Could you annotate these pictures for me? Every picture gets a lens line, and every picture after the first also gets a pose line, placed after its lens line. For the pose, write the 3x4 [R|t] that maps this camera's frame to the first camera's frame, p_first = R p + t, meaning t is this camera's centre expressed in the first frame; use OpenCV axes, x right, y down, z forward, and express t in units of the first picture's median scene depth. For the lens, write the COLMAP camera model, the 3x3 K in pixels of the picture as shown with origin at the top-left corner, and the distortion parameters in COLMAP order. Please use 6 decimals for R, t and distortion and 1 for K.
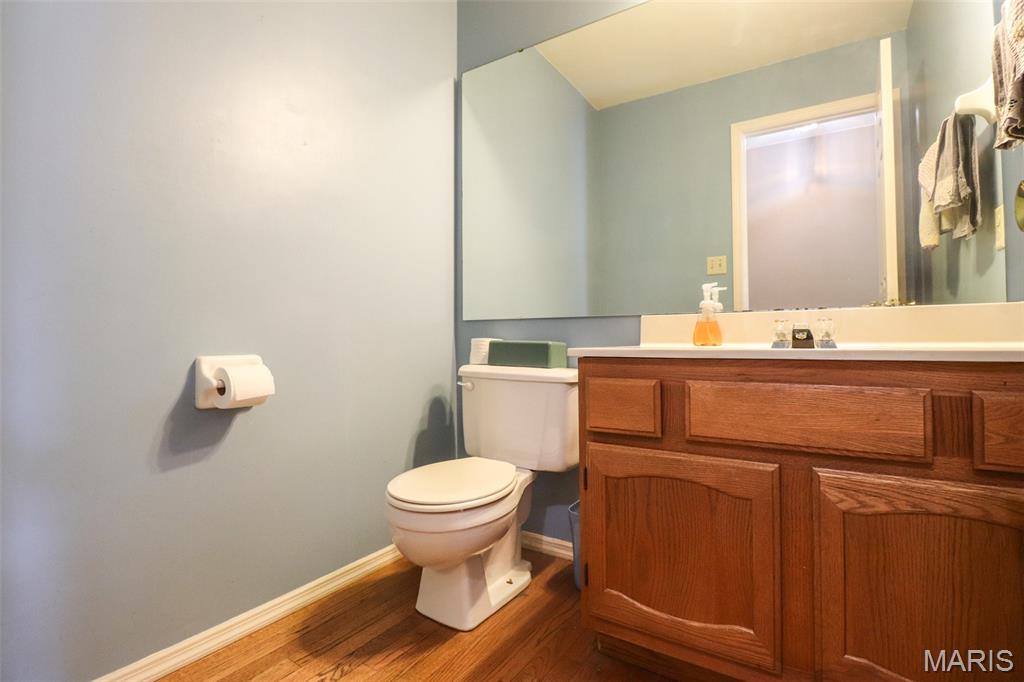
lens RADIAL K [[460.8, 0, 514.1], [0, 460.8, 353.6], [0, 0, 1]] dist [-0.000365, -0.030629]
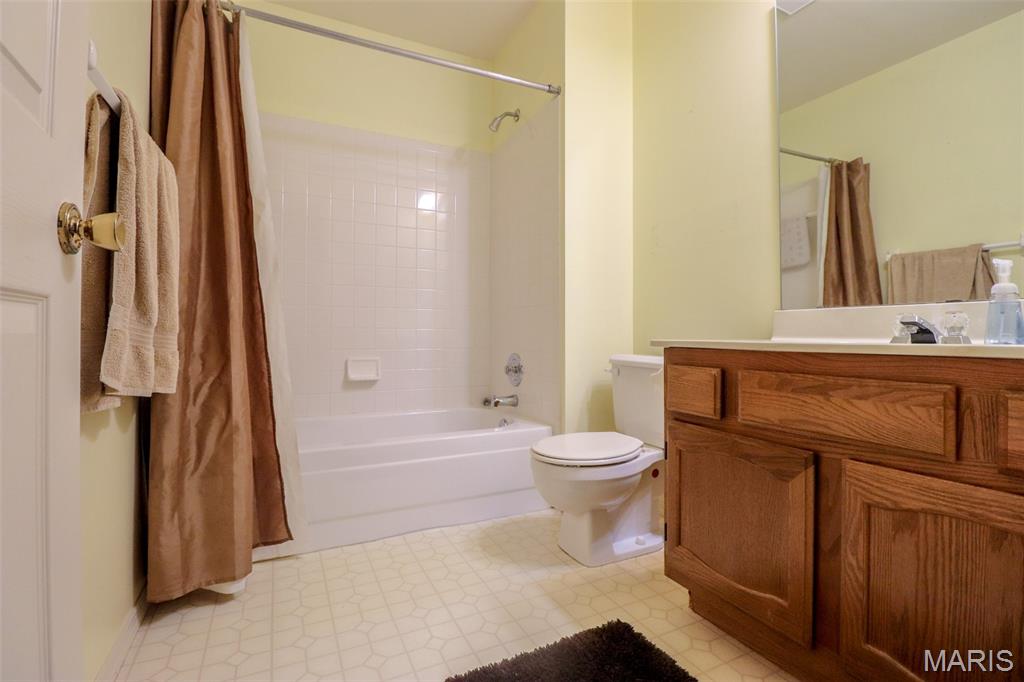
lens RADIAL K [[478.9, 0, 512.2], [0, 478.9, 329.0], [0, 0, 1]] dist [0.000429, -0.010746]
pose [[0.866573, 0.004639, -0.499028, 0.384937], [-0.022731, 0.999286, -0.030183, 0.006682], [0.498532, 0.037499, 0.866060, -0.244737]]
